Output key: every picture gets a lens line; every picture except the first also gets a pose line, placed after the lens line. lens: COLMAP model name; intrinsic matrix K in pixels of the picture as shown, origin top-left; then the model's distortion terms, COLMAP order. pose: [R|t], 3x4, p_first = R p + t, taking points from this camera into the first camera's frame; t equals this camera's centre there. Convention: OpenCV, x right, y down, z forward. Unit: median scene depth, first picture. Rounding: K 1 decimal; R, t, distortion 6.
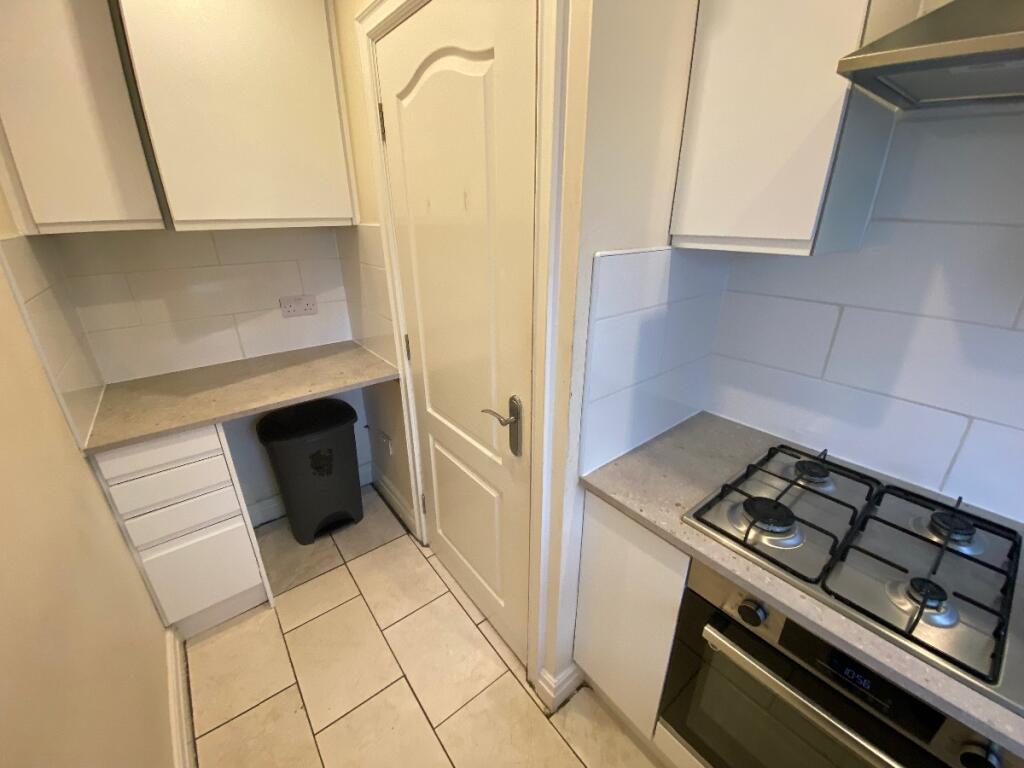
lens RADIAL K [[411.8, 0, 510.7], [0, 411.8, 378.9], [0, 0, 1]] dist [-0.000899, -0.006161]
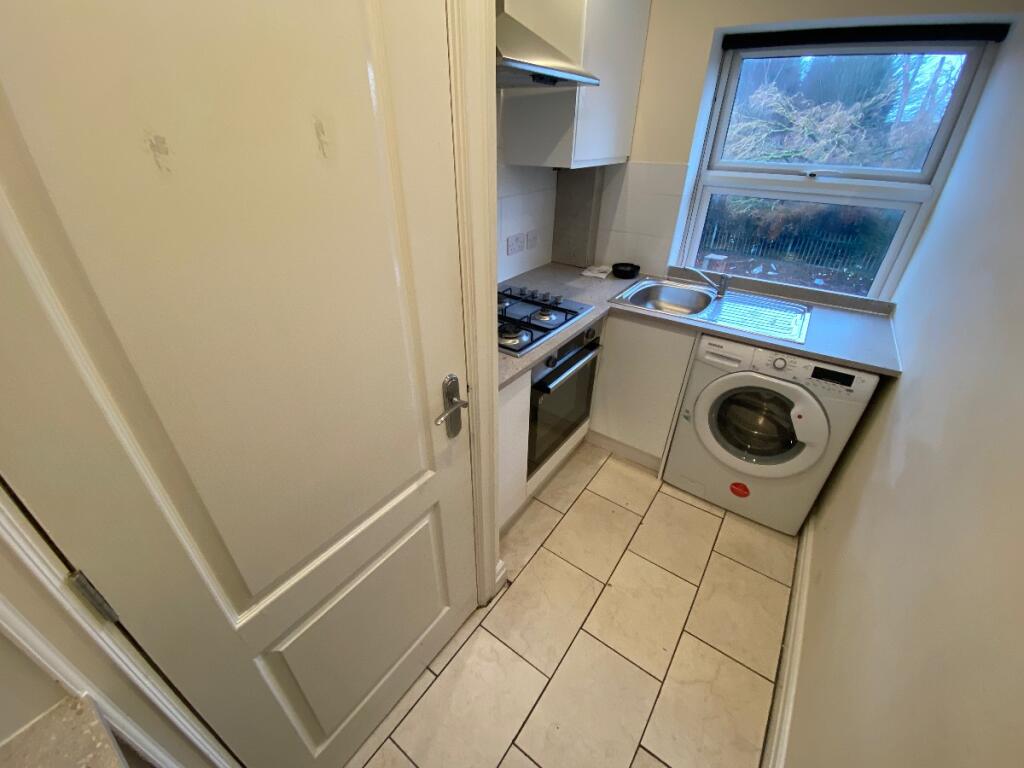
lens RADIAL K [[411.8, 0, 506.9], [0, 411.8, 383.6], [0, 0, 1]] dist [-0.000899, -0.006161]
pose [[-0.256507, -0.497830, 0.828474, -0.854343], [0.360933, 0.745810, 0.559906, -0.444137], [-0.896622, 0.442644, -0.011622, 1.012684]]
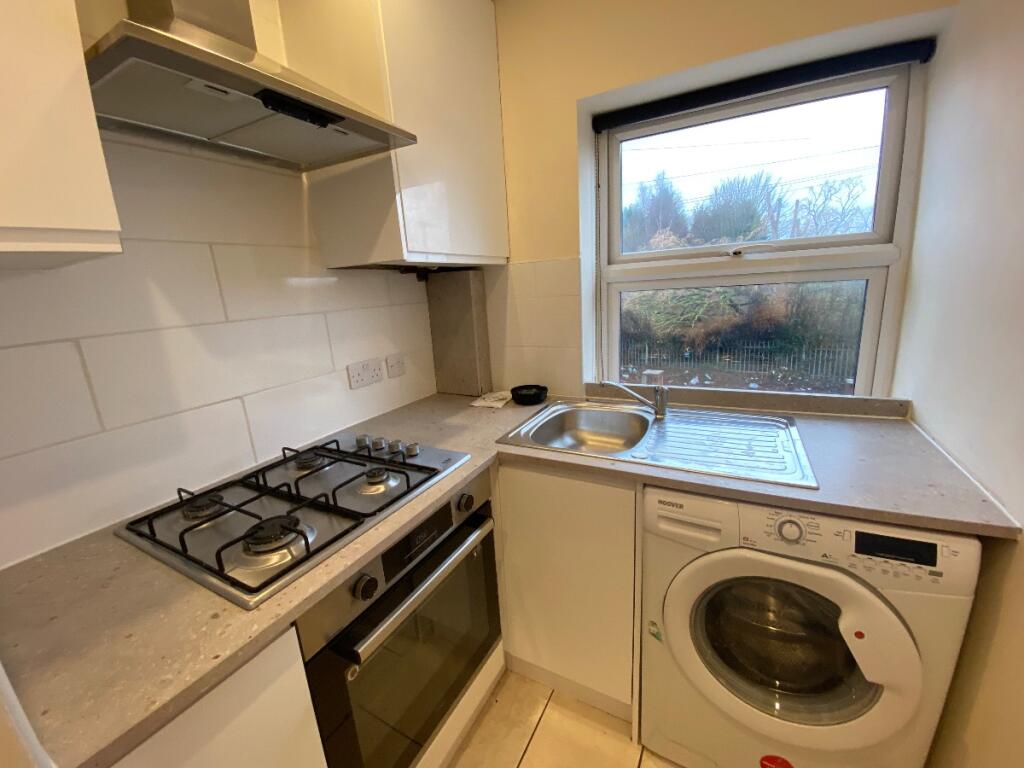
lens RADIAL K [[411.8, 0, 509.0], [0, 411.8, 379.4], [0, 0, 1]] dist [-0.000899, -0.006161]
pose [[-0.378999, -0.178360, 0.908046, -0.281129], [0.406896, 0.849186, 0.336628, -0.037842], [-0.831141, 0.497062, -0.249266, 0.568925]]
